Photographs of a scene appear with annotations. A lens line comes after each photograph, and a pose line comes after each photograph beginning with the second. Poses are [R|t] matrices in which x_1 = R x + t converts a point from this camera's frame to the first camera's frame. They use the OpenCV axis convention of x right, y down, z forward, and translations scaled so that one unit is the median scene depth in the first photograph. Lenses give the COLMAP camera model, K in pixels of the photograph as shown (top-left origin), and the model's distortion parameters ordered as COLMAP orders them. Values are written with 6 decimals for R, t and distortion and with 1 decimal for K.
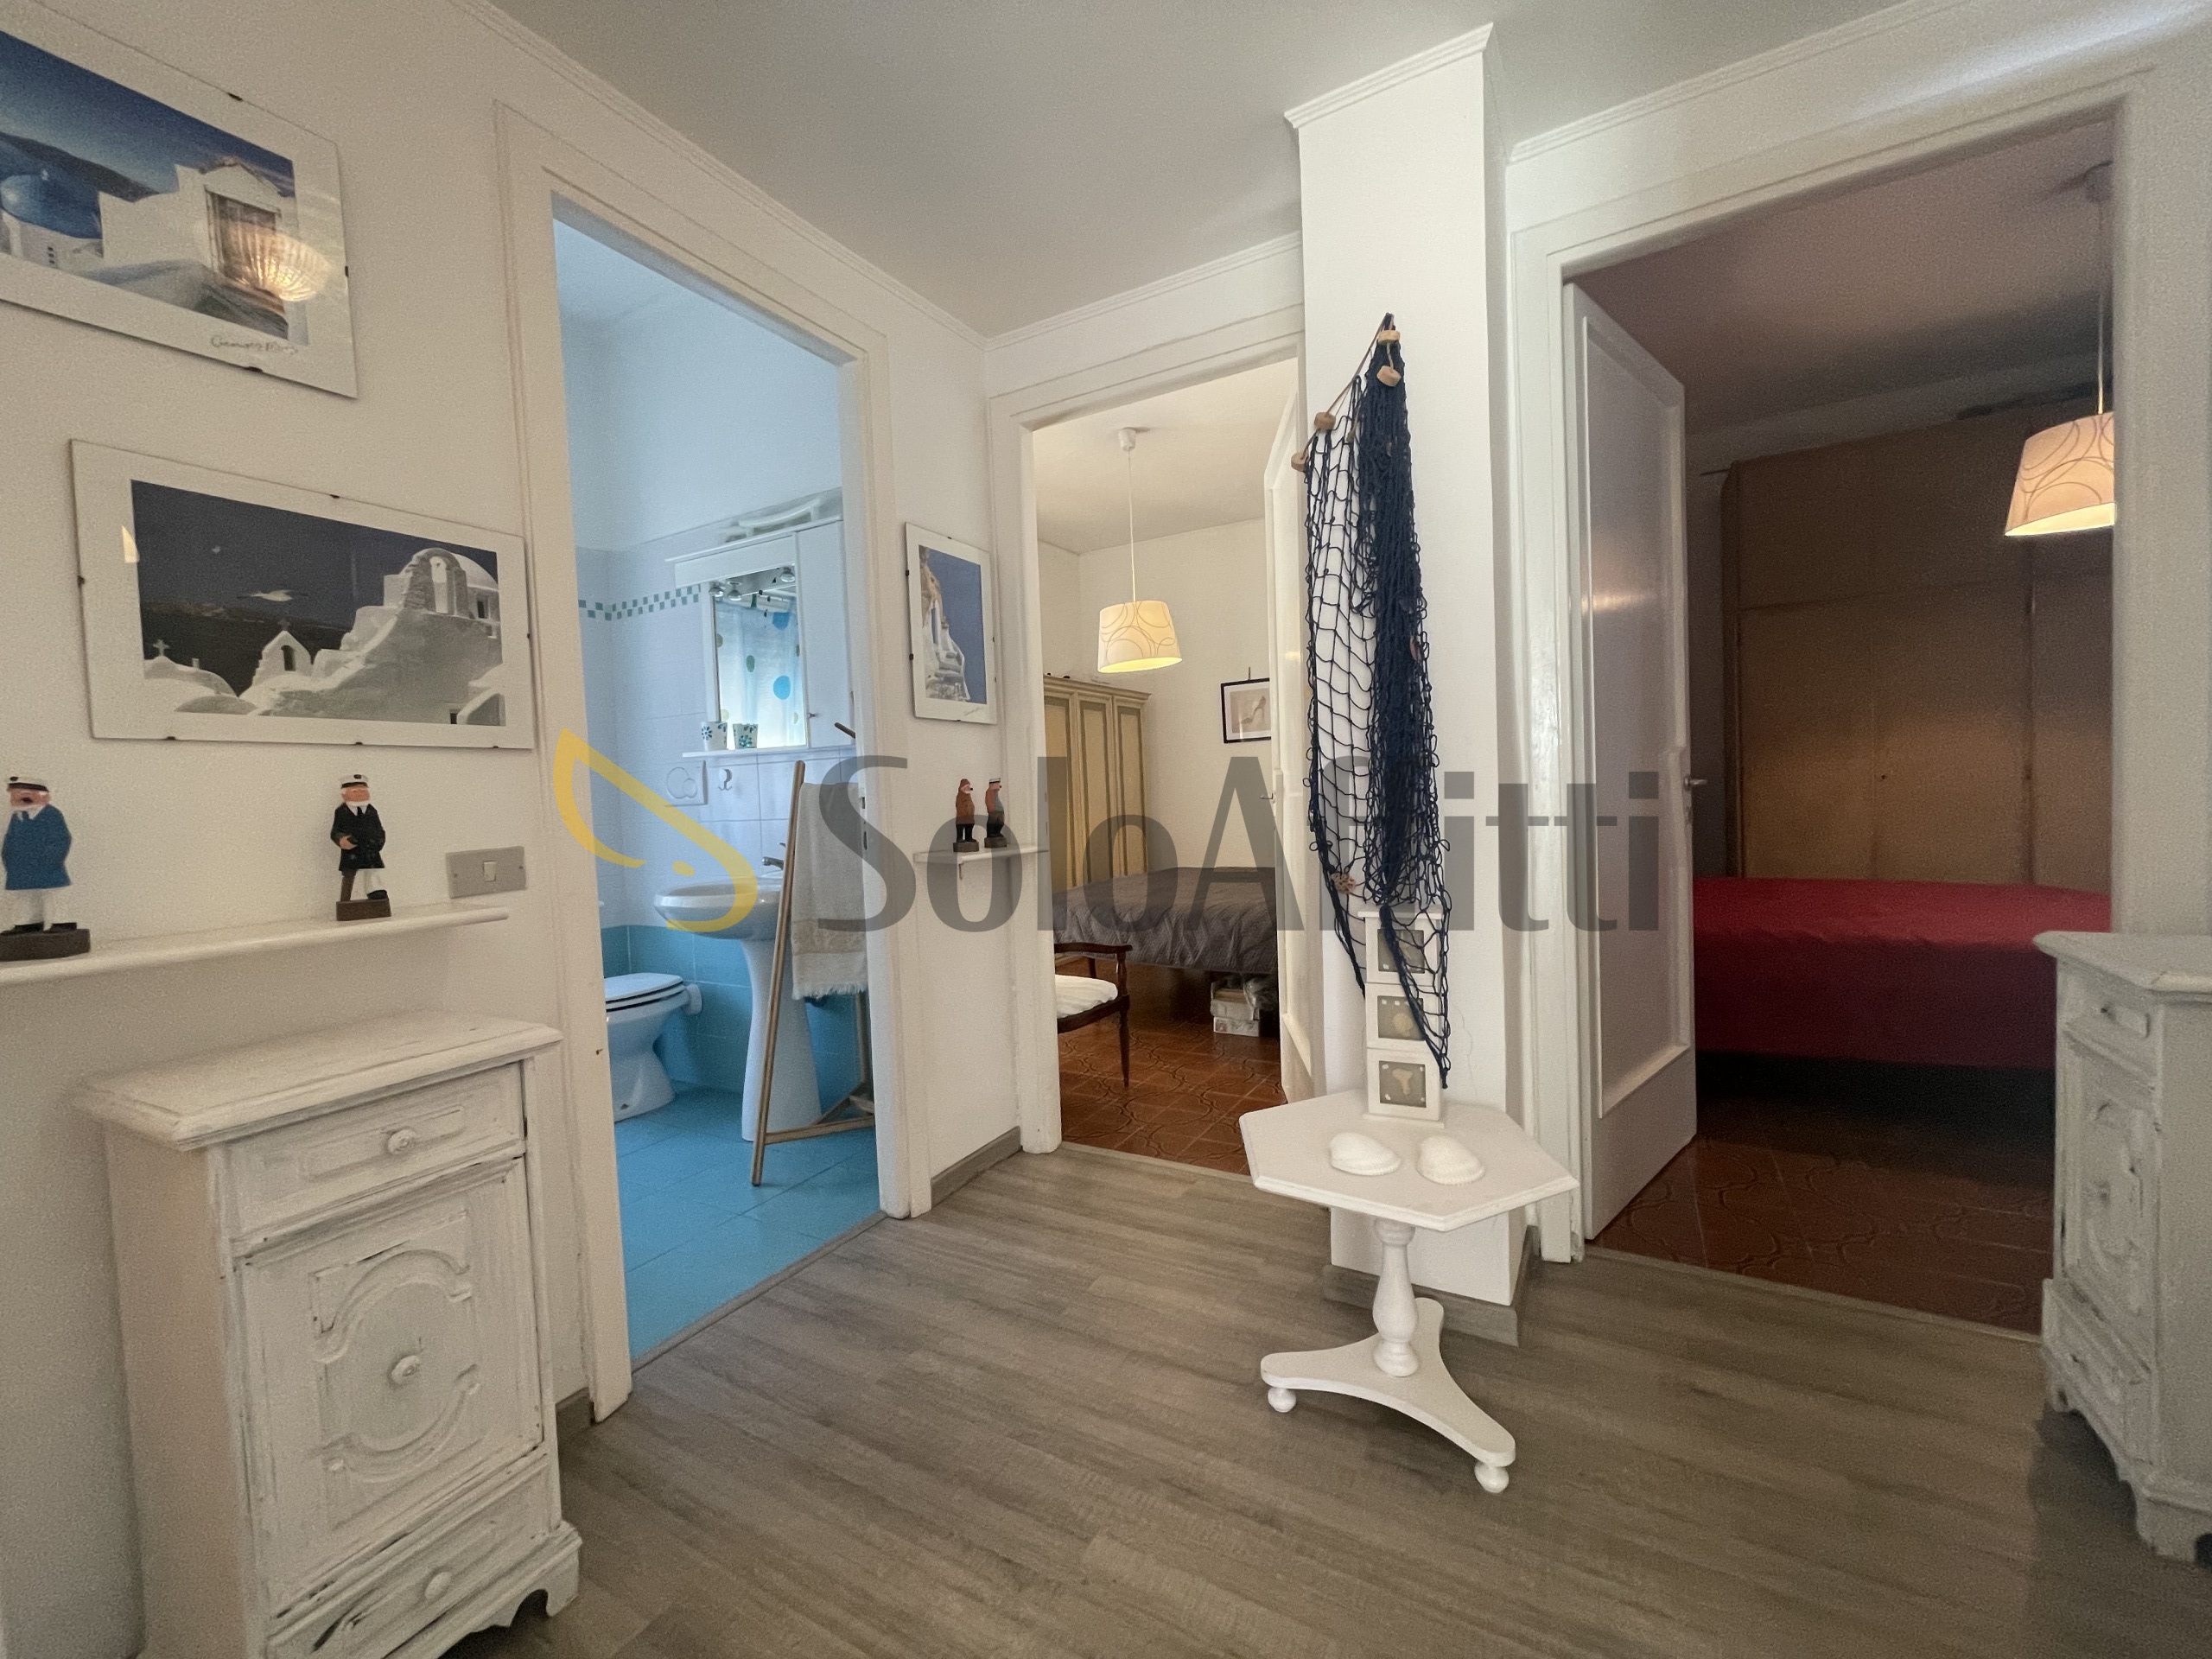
lens RADIAL K [[887.4, 0, 1085.7], [0, 887.4, 834.0], [0, 0, 1]] dist [-0.002375, 0.000369]
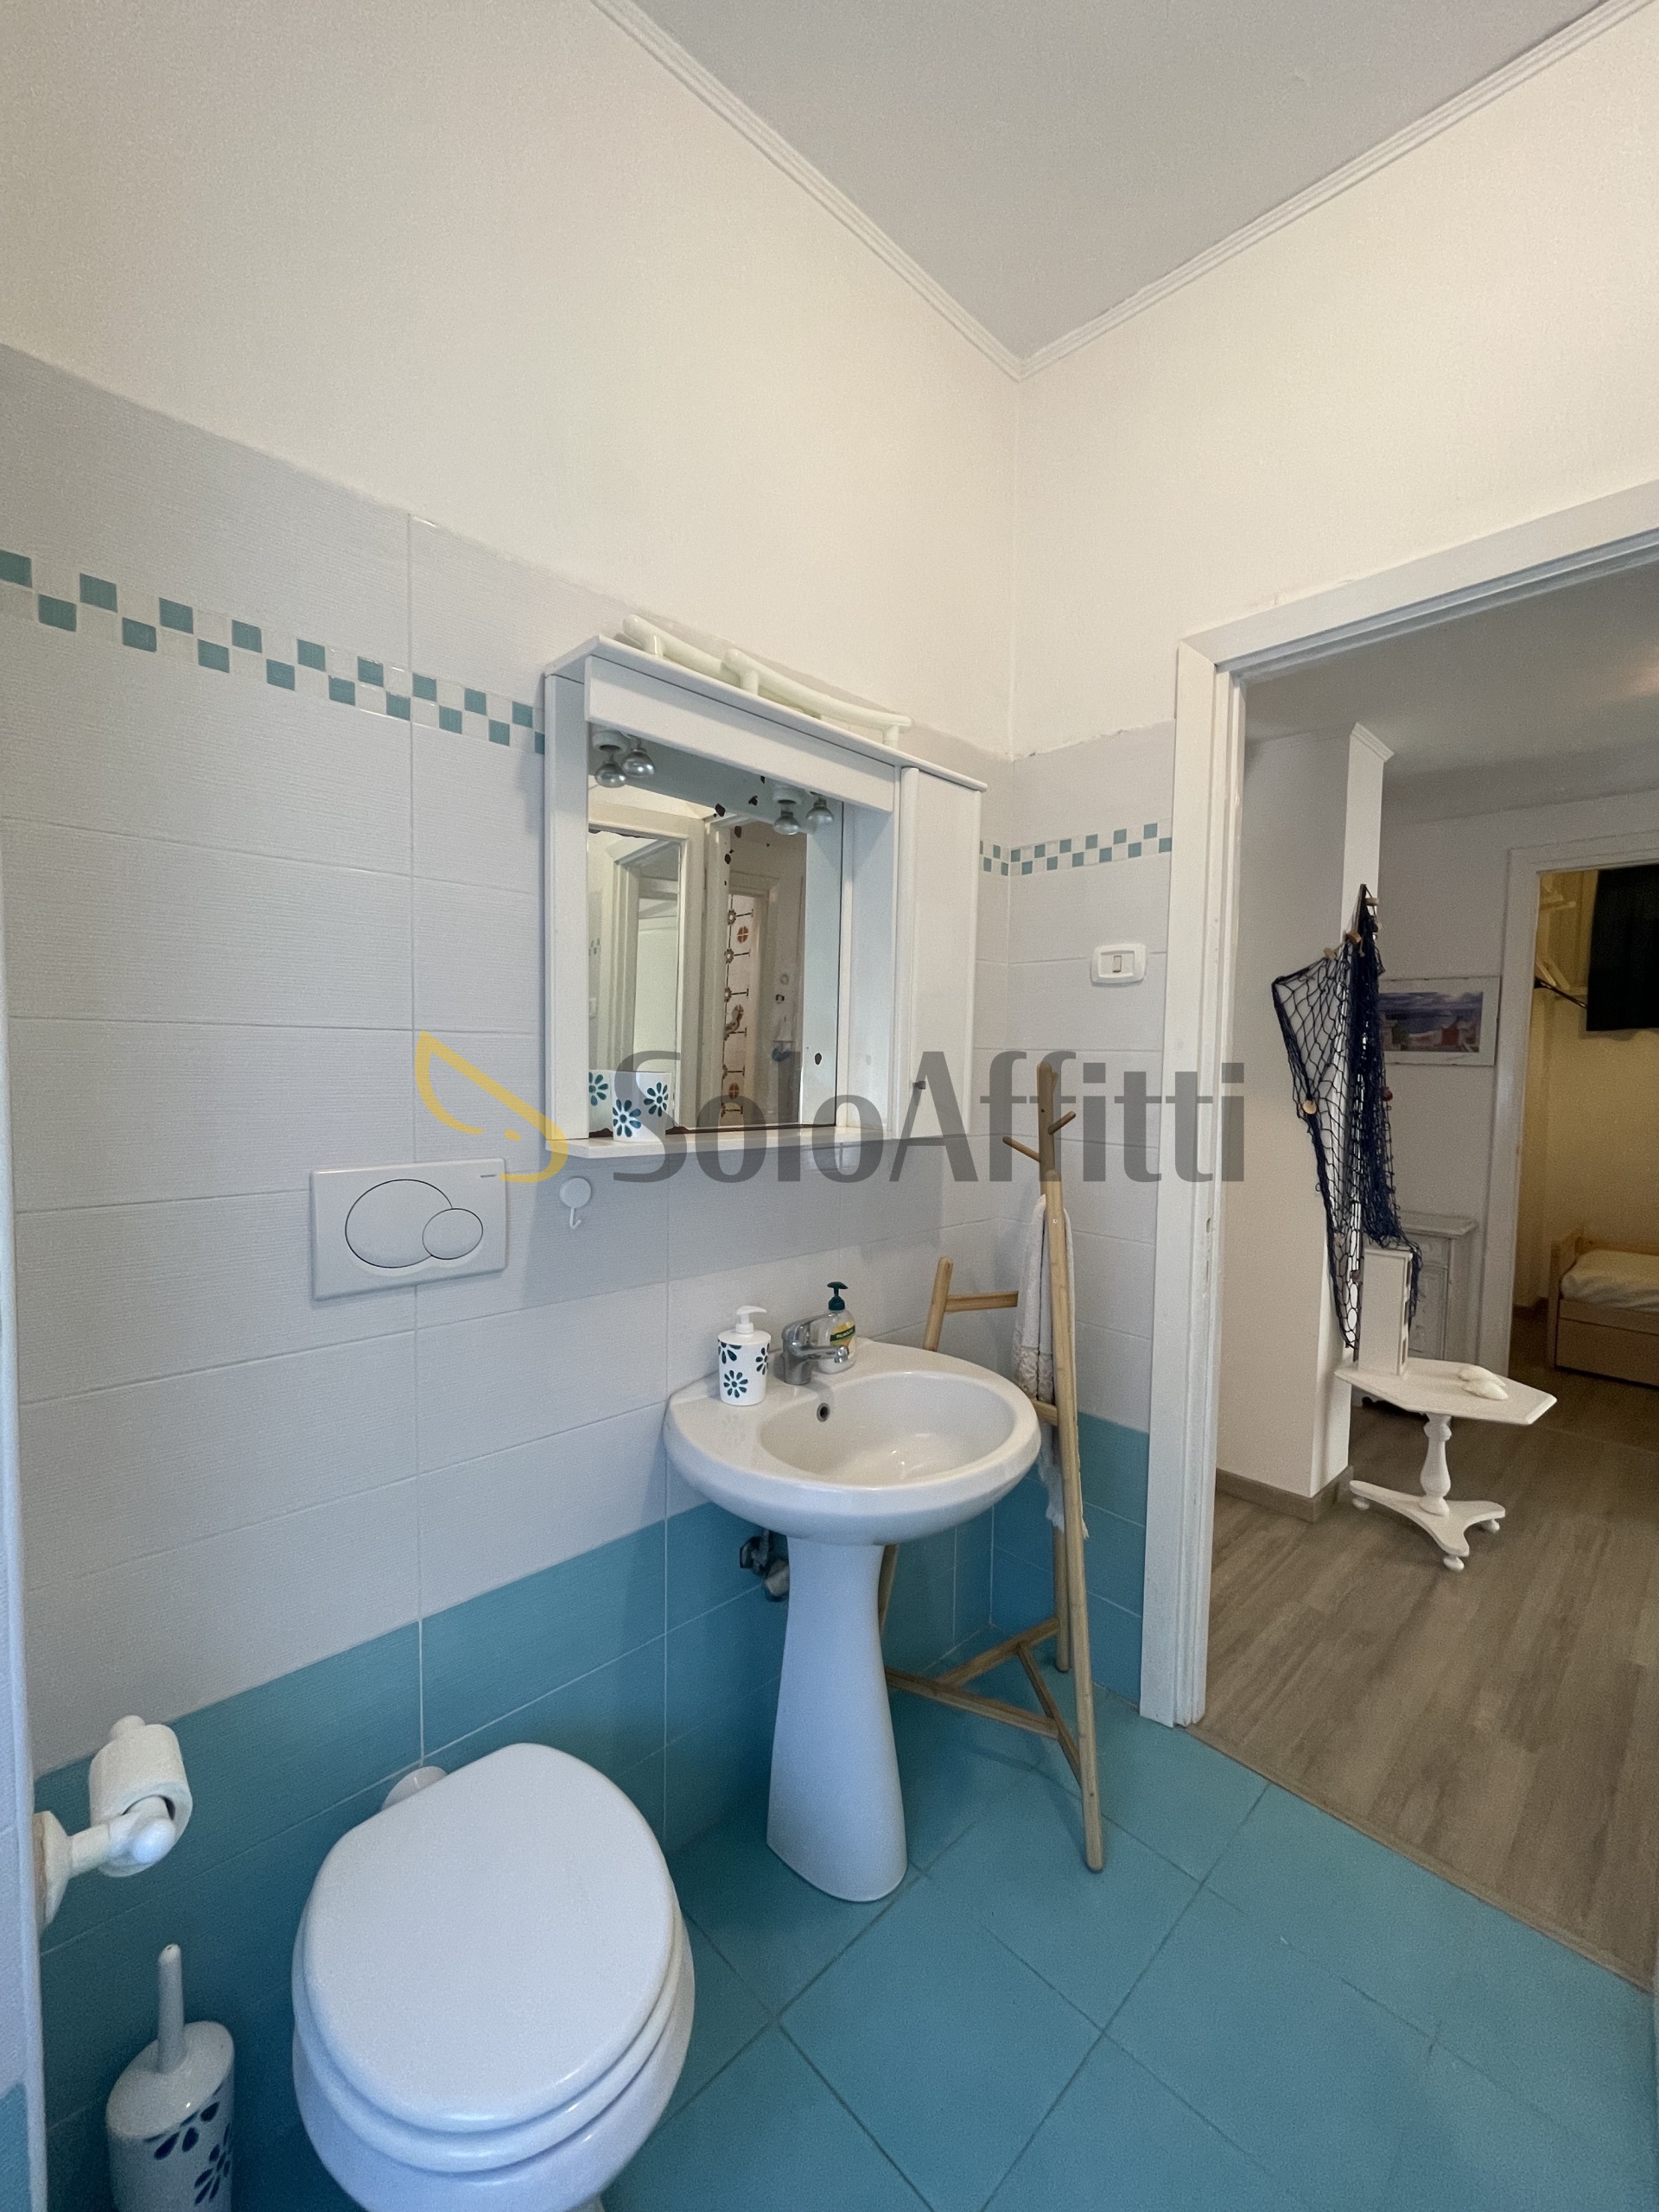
lens RADIAL K [[887.4, 0, 821.6], [0, 887.4, 1123.3], [0, 0, 1]] dist [-0.002375, 0.000369]
pose [[0.286617, -0.024397, 0.957735, -1.282868], [0.020678, 0.999600, 0.019275, -0.174779], [-0.957822, 0.014279, 0.287007, 1.276669]]
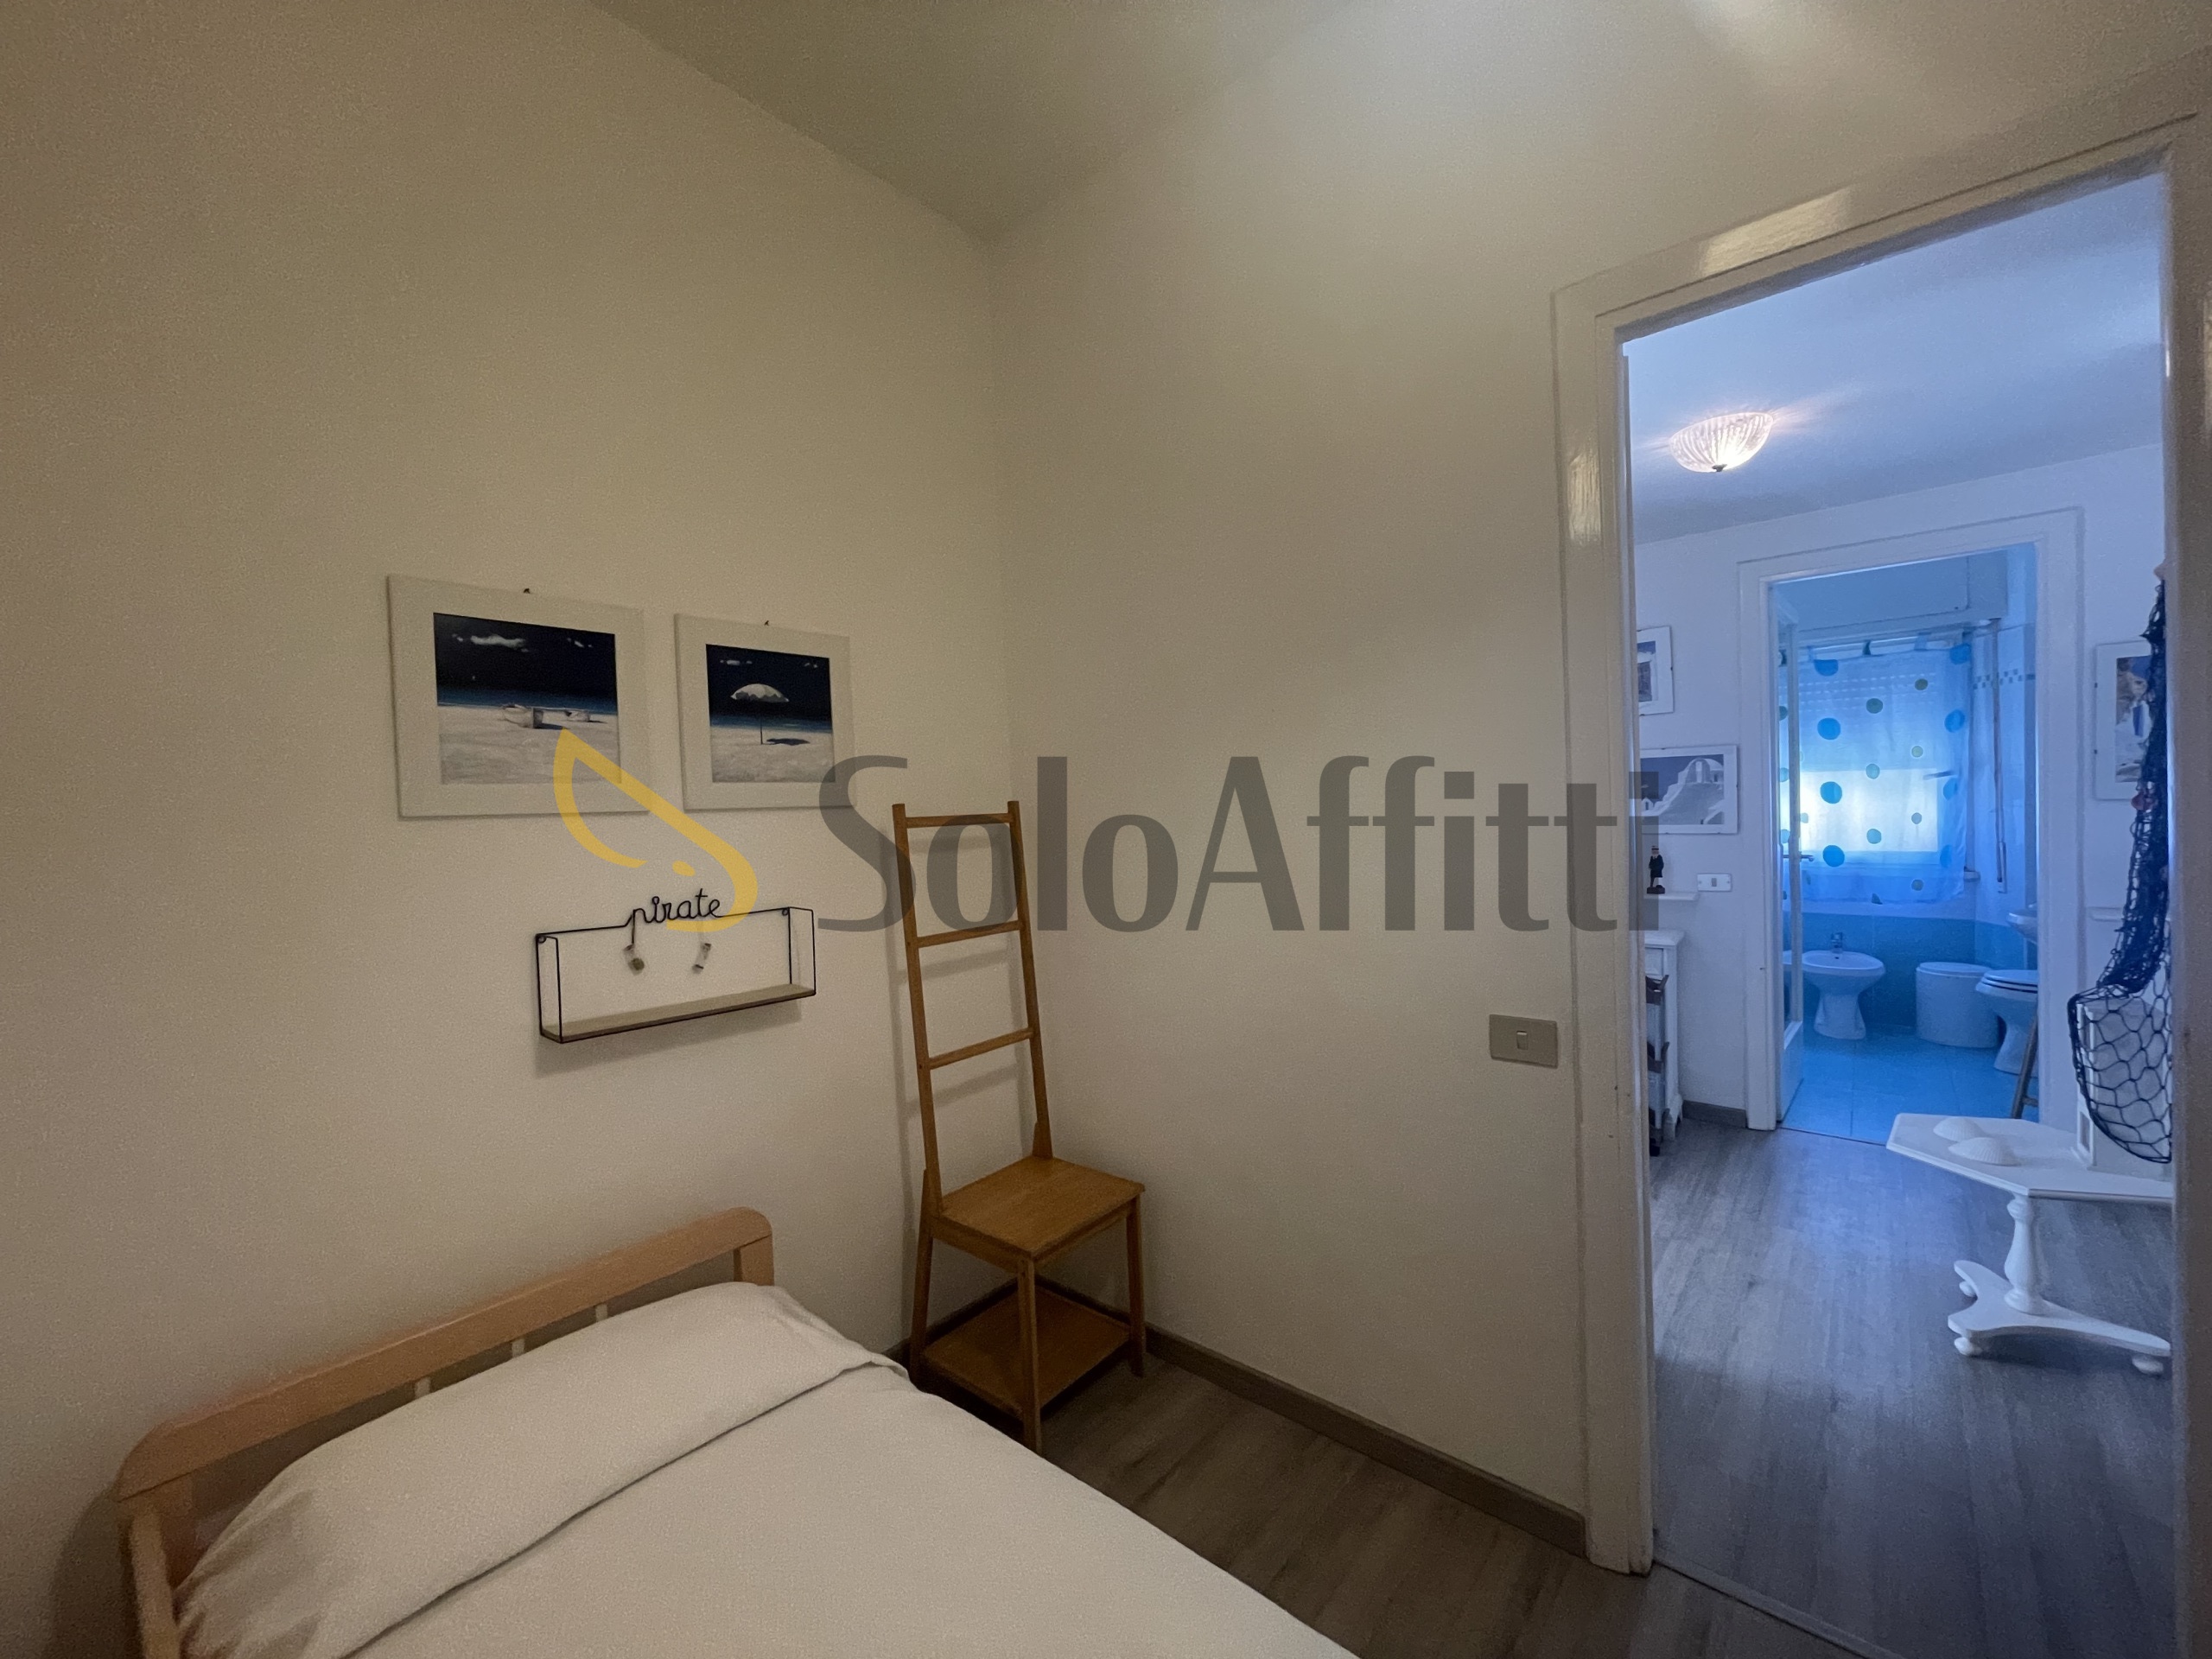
lens RADIAL K [[887.4, 0, 1095.8], [0, 887.4, 825.7], [0, 0, 1]] dist [-0.002375, 0.000369]
pose [[-0.192011, 0.065756, -0.979187, 1.521834], [-0.003572, 0.997699, 0.067700, -0.203570], [0.981386, 0.016497, -0.191334, -0.172167]]
